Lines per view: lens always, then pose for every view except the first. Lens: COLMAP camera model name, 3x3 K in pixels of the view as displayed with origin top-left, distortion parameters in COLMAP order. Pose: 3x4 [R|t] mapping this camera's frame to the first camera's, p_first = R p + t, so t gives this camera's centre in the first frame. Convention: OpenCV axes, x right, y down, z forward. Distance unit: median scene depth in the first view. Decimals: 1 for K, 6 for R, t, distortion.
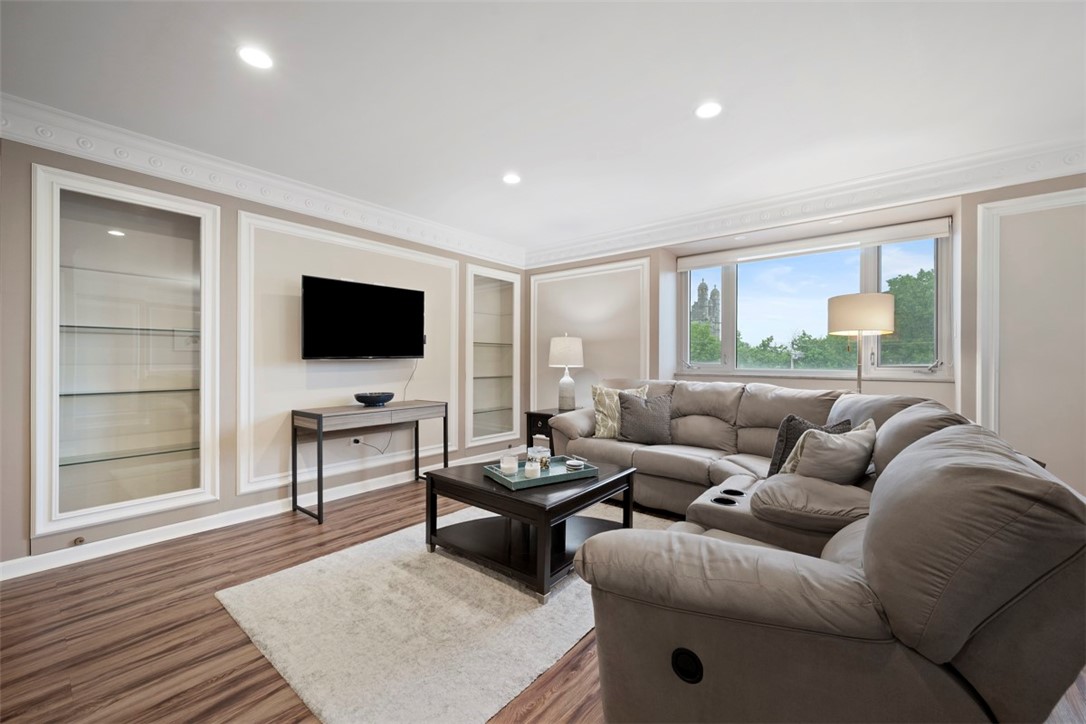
lens RADIAL K [[436.8, 0, 541.9], [0, 436.8, 355.6], [0, 0, 1]] dist [-0.000995, 0.000206]
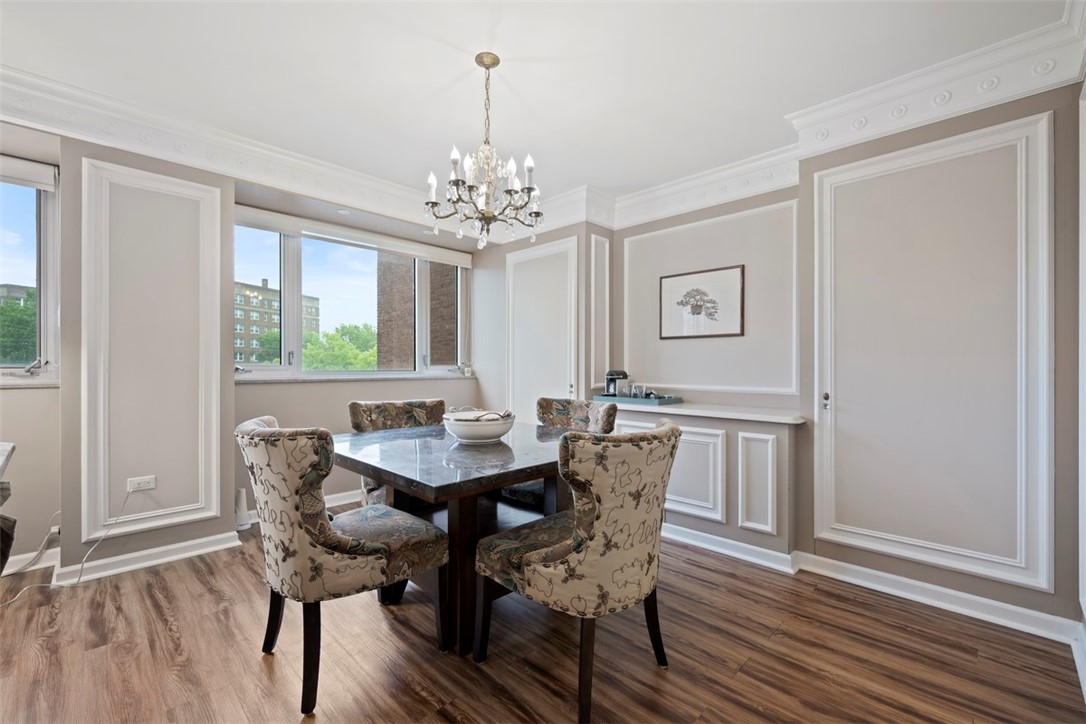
lens RADIAL K [[460.0, 0, 545.1], [0, 460.0, 368.1], [0, 0, 1]] dist [-0.001314, 0.001141]
pose [[0.086022, -0.005899, 0.996276, 0.315925], [-0.016575, 0.999836, 0.007352, 0.011211], [-0.996155, -0.017146, 0.085910, 0.134020]]
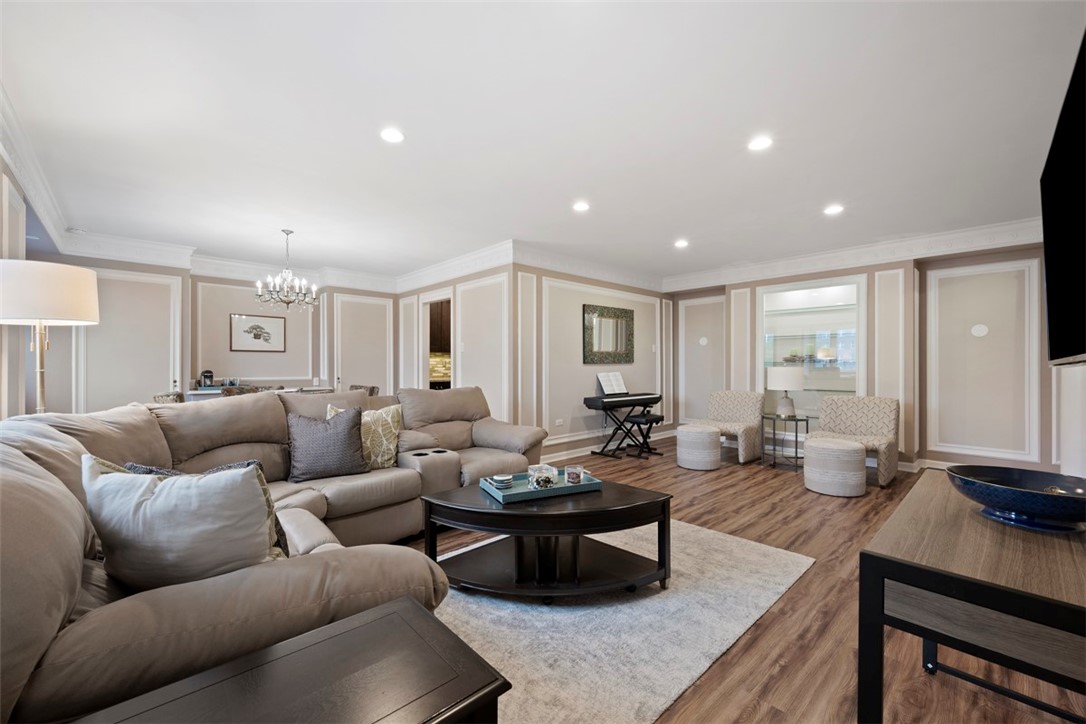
lens RADIAL K [[436.8, 0, 553.3], [0, 436.8, 361.0], [0, 0, 1]] dist [-0.000995, 0.000206]
pose [[-0.995014, -0.001813, 0.099719, -0.143162], [-0.004282, 0.999689, -0.024552, 0.025822], [-0.099644, -0.024856, -0.994713, 2.101132]]
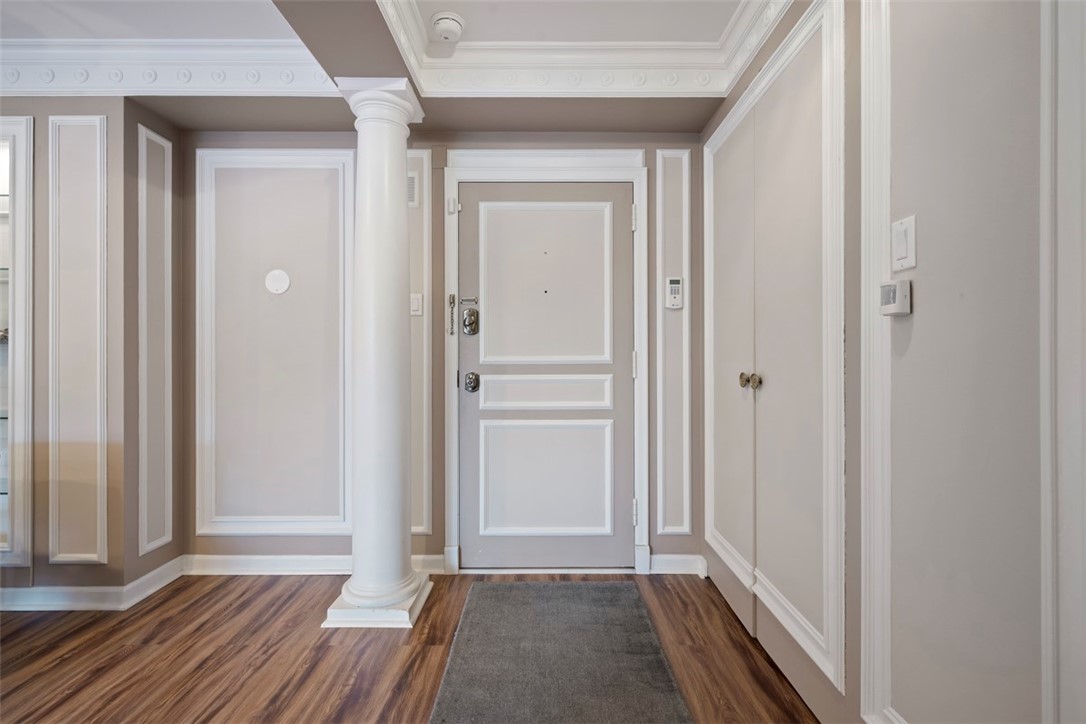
lens RADIAL K [[388.7, 0, 536.9], [0, 388.7, 360.9], [0, 0, 1]] dist [-0.008086, 0.000087]
pose [[-0.768079, 0.004060, -0.640343, -1.784897], [0.013949, 0.999849, -0.010392, 0.027022], [0.640204, -0.016914, -0.768019, 0.969419]]
